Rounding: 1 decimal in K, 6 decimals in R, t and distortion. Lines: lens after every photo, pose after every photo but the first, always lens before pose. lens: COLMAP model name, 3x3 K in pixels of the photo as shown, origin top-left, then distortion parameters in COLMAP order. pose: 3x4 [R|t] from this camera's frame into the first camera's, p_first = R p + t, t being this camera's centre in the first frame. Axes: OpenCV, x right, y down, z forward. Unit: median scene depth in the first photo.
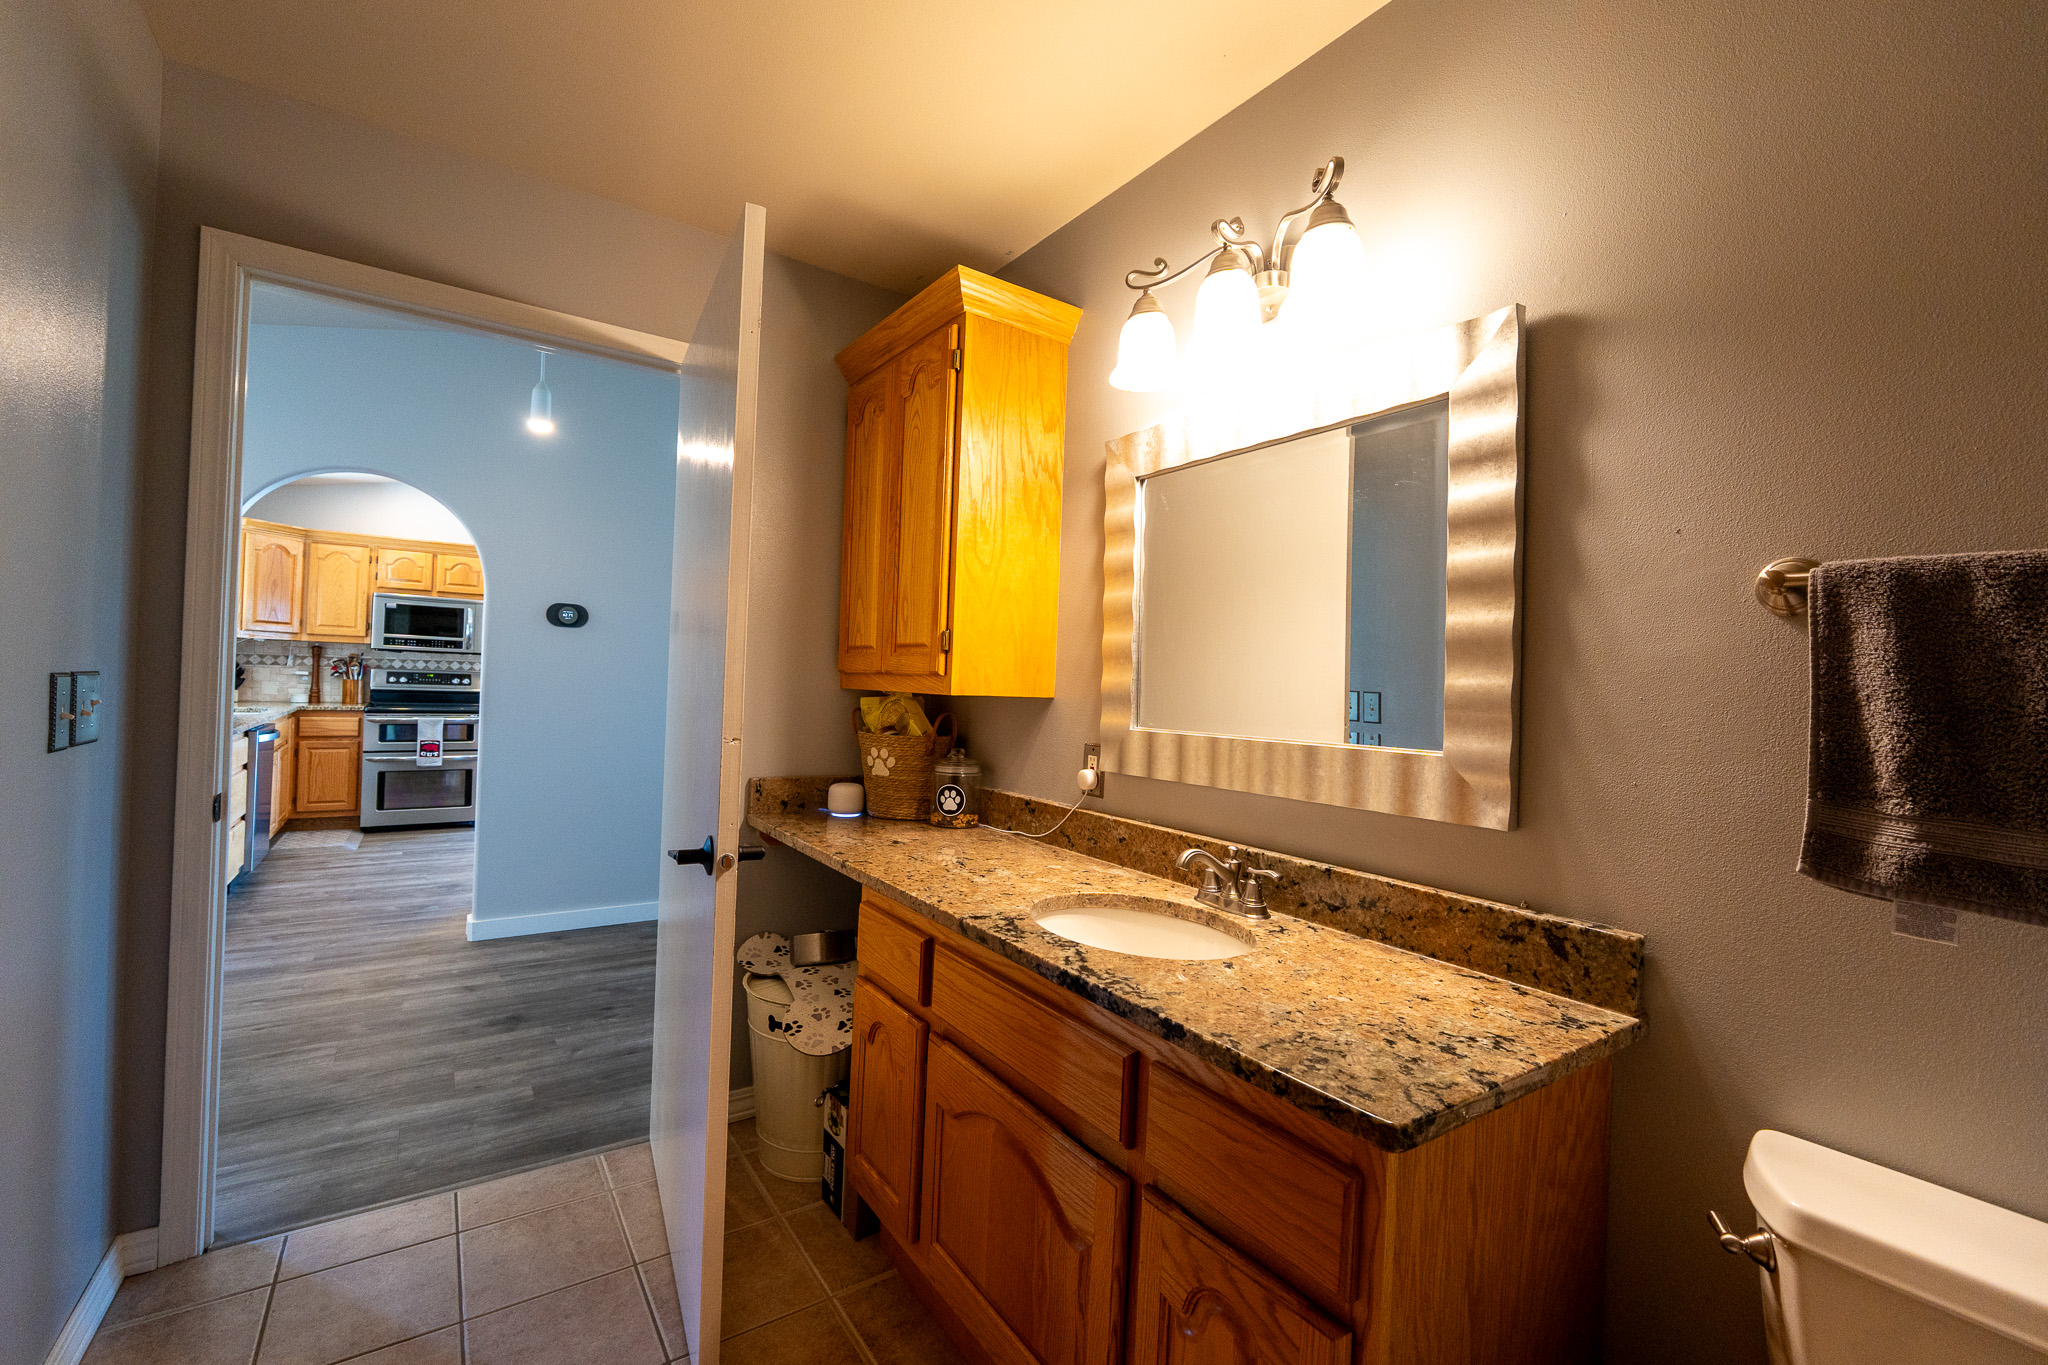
lens RADIAL K [[858.5, 0, 1023.9], [0, 858.5, 678.7], [0, 0, 1]] dist [-0.007821, 0.000910]
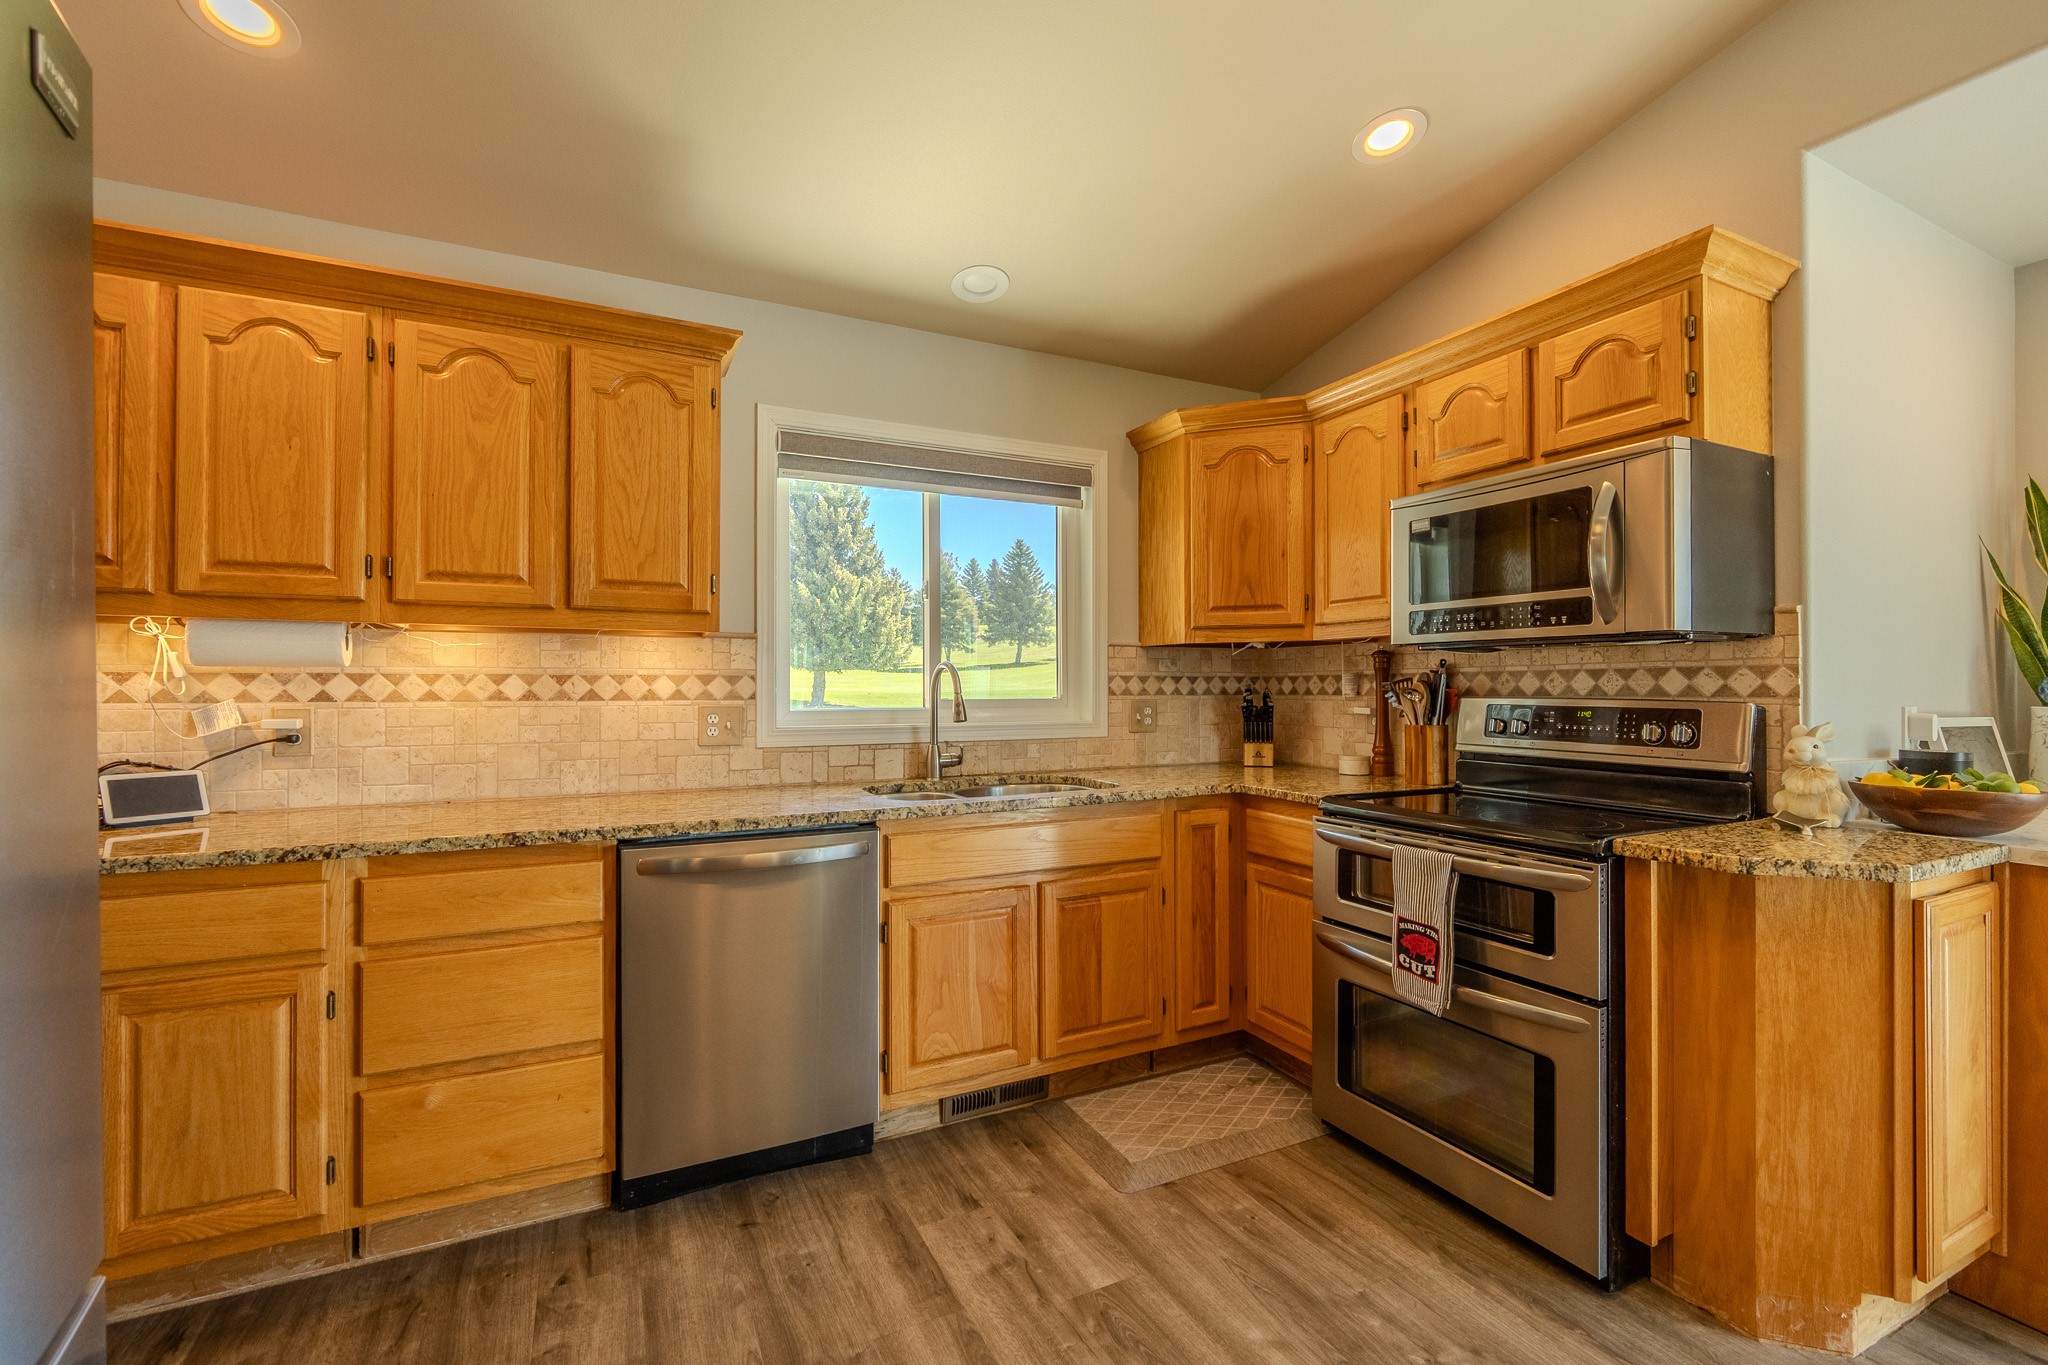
lens RADIAL K [[858.5, 0, 1022.8], [0, 858.5, 679.4], [0, 0, 1]] dist [-0.007821, 0.000910]
pose [[-0.138898, -0.046401, -0.989219, -0.343209], [-0.002128, 0.998913, -0.046557, -0.001492], [0.990304, -0.004361, -0.138845, 0.856716]]
